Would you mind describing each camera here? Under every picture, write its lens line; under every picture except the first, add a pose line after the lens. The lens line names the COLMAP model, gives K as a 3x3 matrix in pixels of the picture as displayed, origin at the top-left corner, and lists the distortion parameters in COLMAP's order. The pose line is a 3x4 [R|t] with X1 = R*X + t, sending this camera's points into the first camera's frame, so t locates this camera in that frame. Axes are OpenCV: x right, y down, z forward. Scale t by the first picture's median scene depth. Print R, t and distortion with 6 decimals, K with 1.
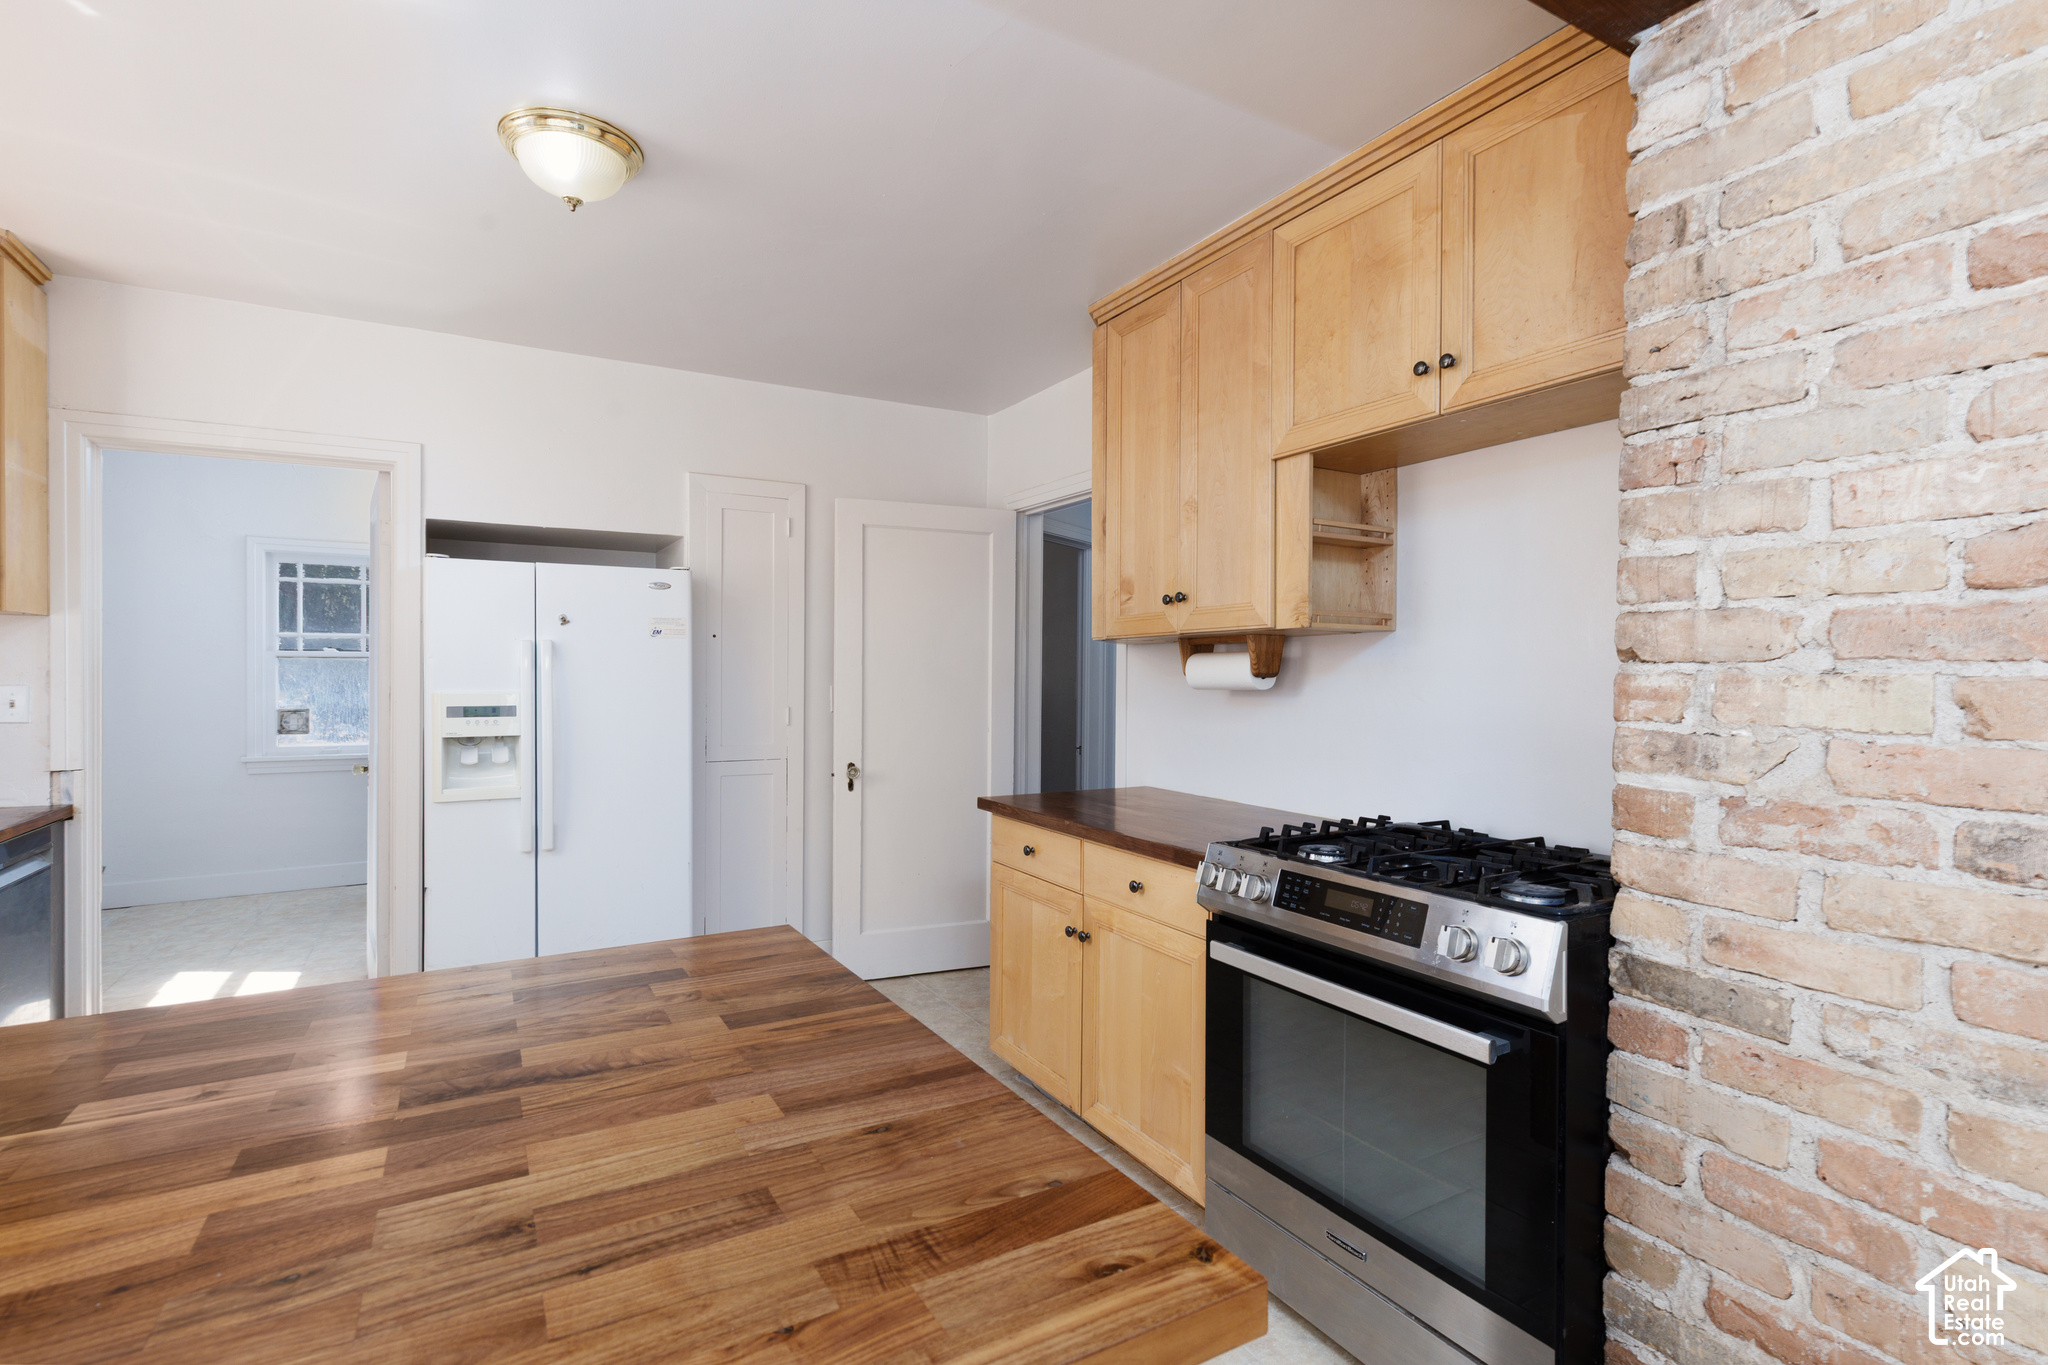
lens RADIAL K [[919.6, 0, 1024.0], [0, 919.6, 682.5], [0, 0, 1]] dist [-0.000297, 0.000395]
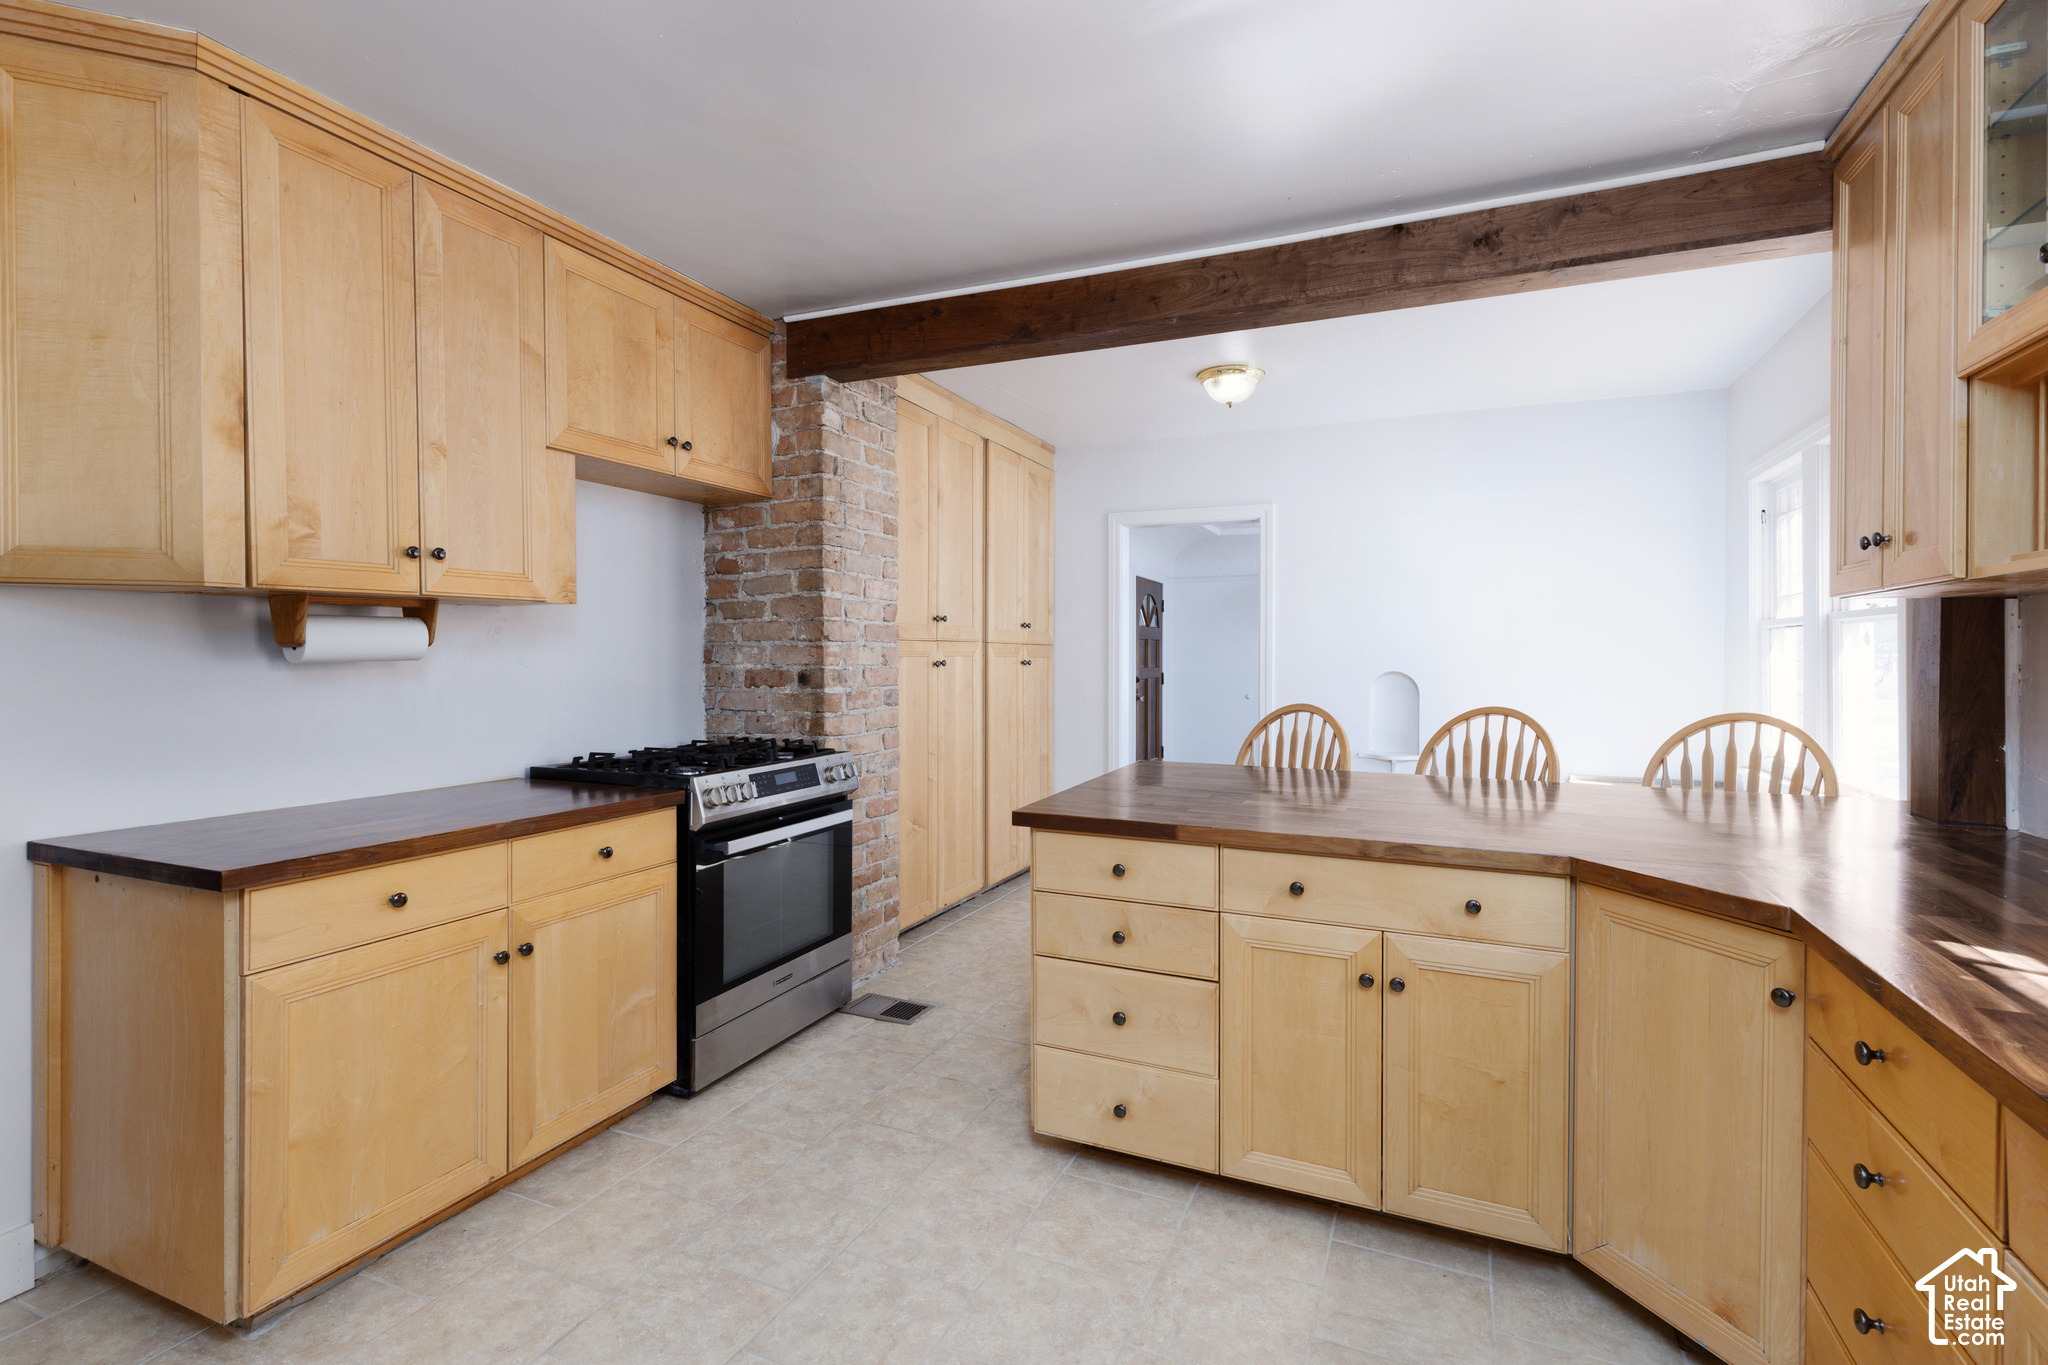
lens RADIAL K [[984.8, 0, 1019.3], [0, 984.8, 667.4], [0, 0, 1]] dist [0.013667, 0.000446]
pose [[-0.575442, -0.018134, 0.817642, -1.721811], [0.003980, 0.999680, 0.024972, -0.015910], [-0.817833, 0.017624, -0.575186, 2.079518]]
